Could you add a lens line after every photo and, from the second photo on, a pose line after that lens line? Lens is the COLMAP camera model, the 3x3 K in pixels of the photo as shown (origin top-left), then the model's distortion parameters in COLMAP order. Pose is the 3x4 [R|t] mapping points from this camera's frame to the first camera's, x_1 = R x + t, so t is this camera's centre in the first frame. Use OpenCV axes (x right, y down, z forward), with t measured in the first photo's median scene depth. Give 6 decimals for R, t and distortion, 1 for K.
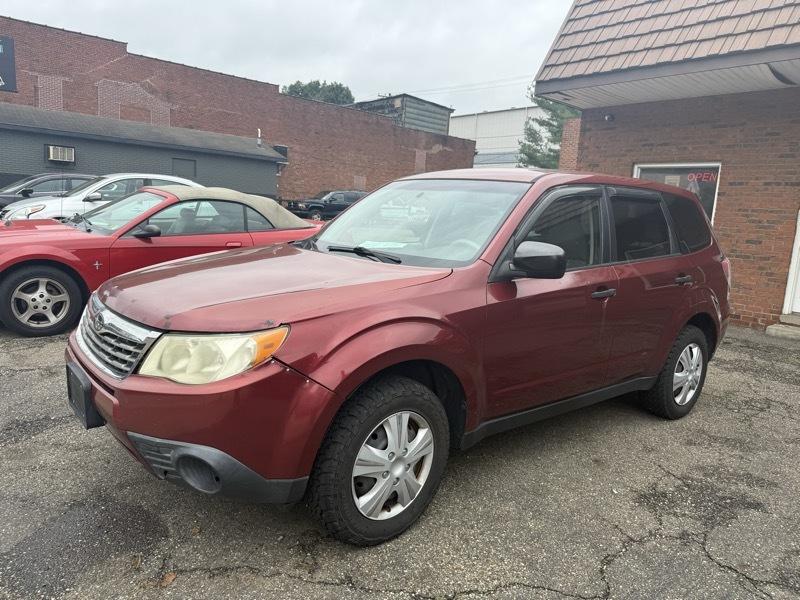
lens RADIAL K [[565.0, 0, 395.9], [0, 565.0, 299.8], [0, 0, 1]] dist [0.018436, -0.026085]
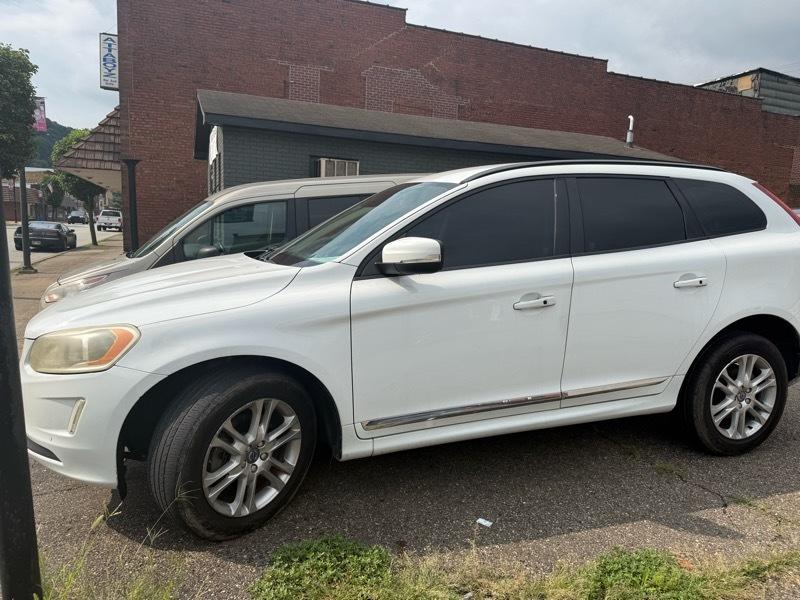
lens RADIAL K [[561.2, 0, 397.1], [0, 561.2, 303.7], [0, 0, 1]] dist [0.009134, -0.022709]
pose [[0.948508, 0.011626, -0.316540, -0.184228], [-0.022430, 0.999283, -0.030509, -0.059041], [0.315959, 0.036038, 0.948088, 0.259854]]
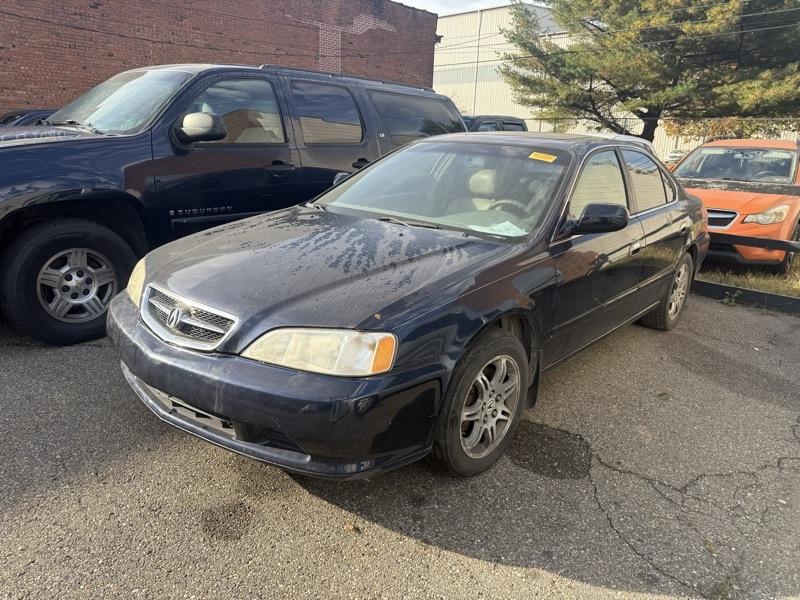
lens RADIAL K [[561.2, 0, 408.6], [0, 561.2, 299.8], [0, 0, 1]] dist [0.009134, -0.022709]
pose [[0.993018, -0.059802, 0.101679, 0.048190], [0.047444, 0.991653, 0.119893, -0.084064], [-0.108000, -0.114232, 0.987566, 0.482500]]
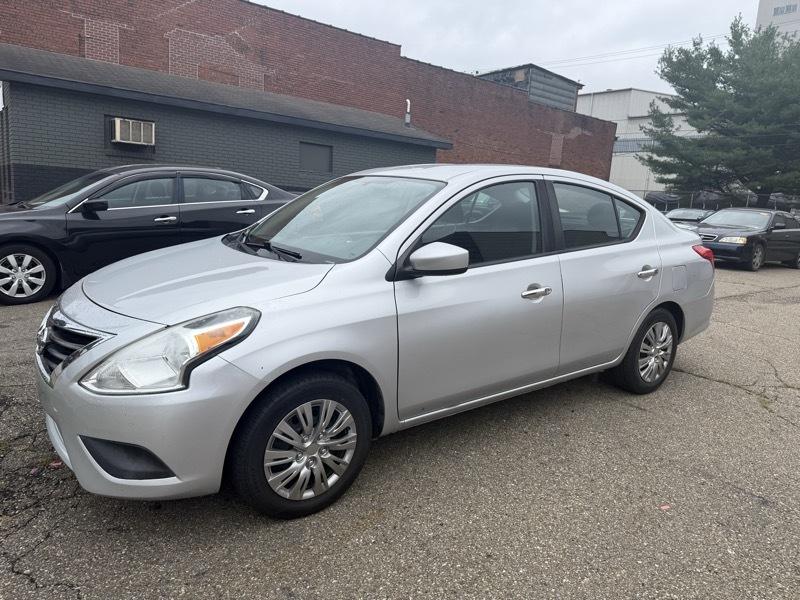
lens RADIAL K [[561.2, 0, 405.4], [0, 561.2, 297.4], [0, 0, 1]] dist [0.009134, -0.022709]
pose [[0.999860, -0.000011, -0.016755, -0.151972], [0.000194, 0.999941, 0.010888, -0.047402], [0.016754, -0.010889, 0.999800, 0.215203]]
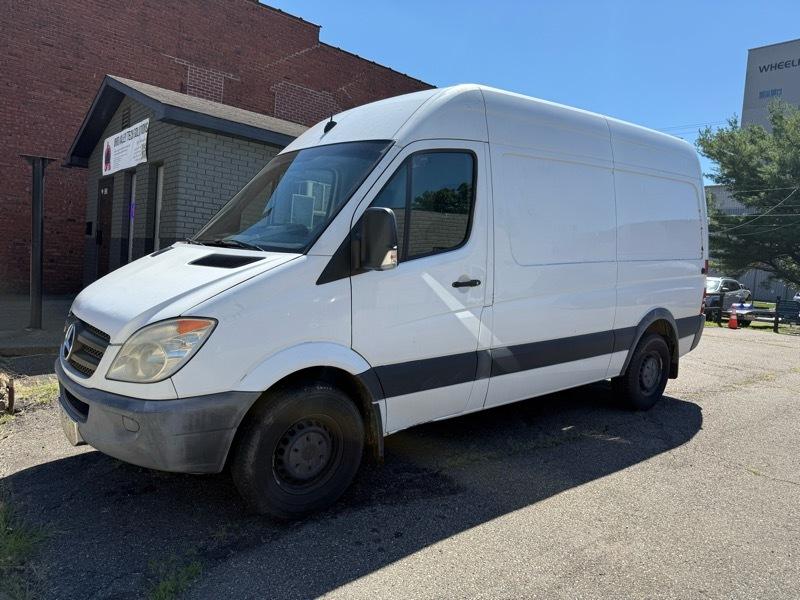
lens RADIAL K [[561.2, 0, 401.4], [0, 561.2, 303.0], [0, 0, 1]] dist [0.009134, -0.022709]
pose [[0.999718, 0.007371, 0.022577, -0.270454], [-0.005126, 0.995181, -0.097921, -0.068538], [-0.023190, 0.097778, 0.994938, 0.291612]]
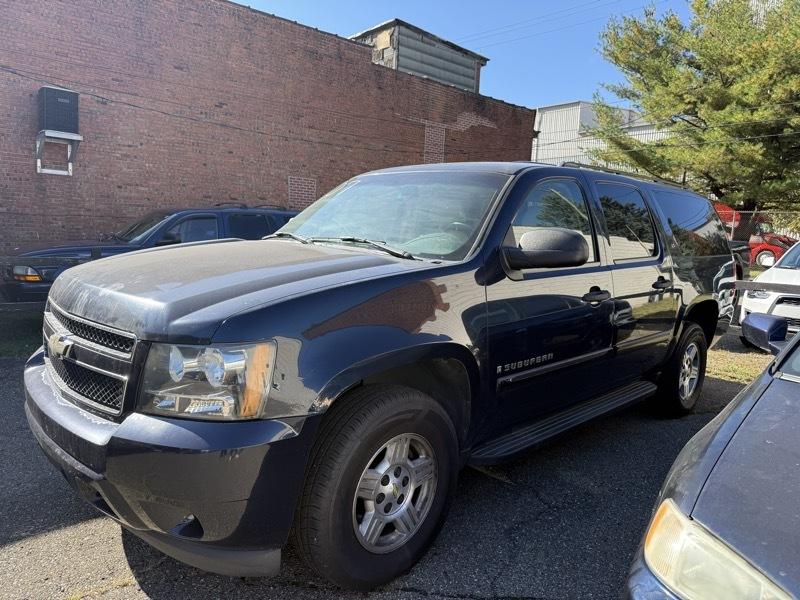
lens RADIAL K [[561.2, 0, 409.3], [0, 561.2, 297.3], [0, 0, 1]] dist [0.009134, -0.022709]
pose [[0.998794, -0.032889, 0.036463, 0.000133], [0.034310, 0.998647, -0.039066, -0.097009], [-0.035129, 0.040270, 0.998571, 0.522714]]
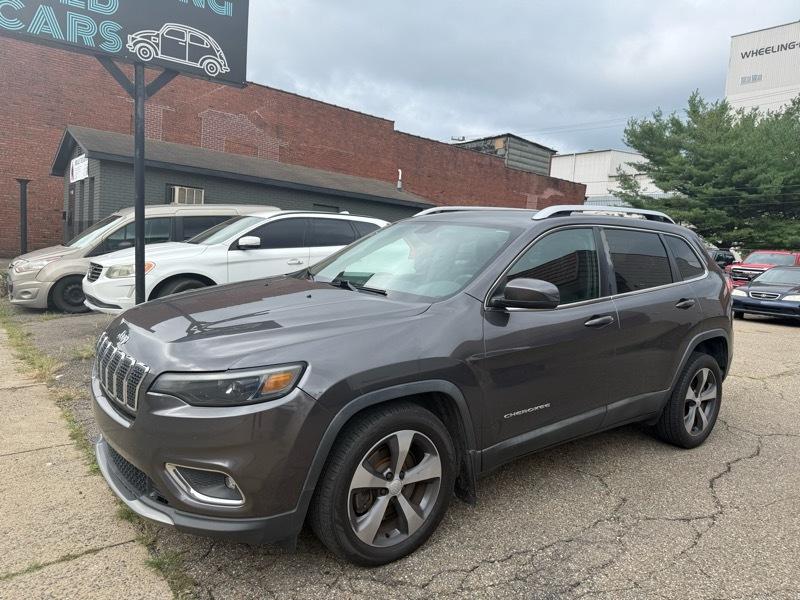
lens RADIAL K [[561.2, 0, 403.2], [0, 561.2, 303.3], [0, 0, 1]] dist [0.009134, -0.022709]
pose [[0.999974, 0.004259, -0.005811, -0.150577], [-0.004661, 0.997469, -0.070954, -0.032886], [0.005494, 0.070980, 0.997463, 0.134991]]
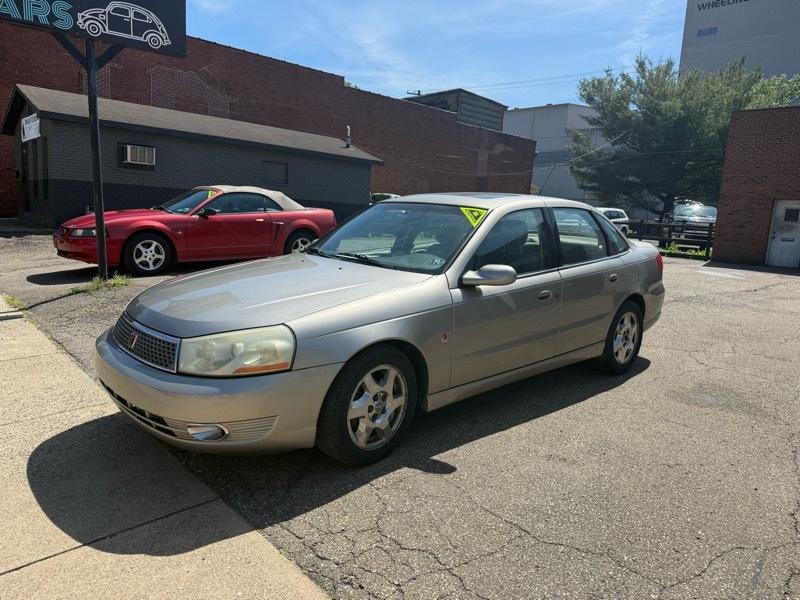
lens RADIAL K [[561.2, 0, 395.3], [0, 561.2, 305.8], [0, 0, 1]] dist [0.009134, -0.022709]
pose [[0.998954, -0.013550, 0.043664, -0.137871], [0.013159, 0.999871, 0.009223, -0.026242], [-0.043784, -0.008639, 0.999004, 0.104727]]
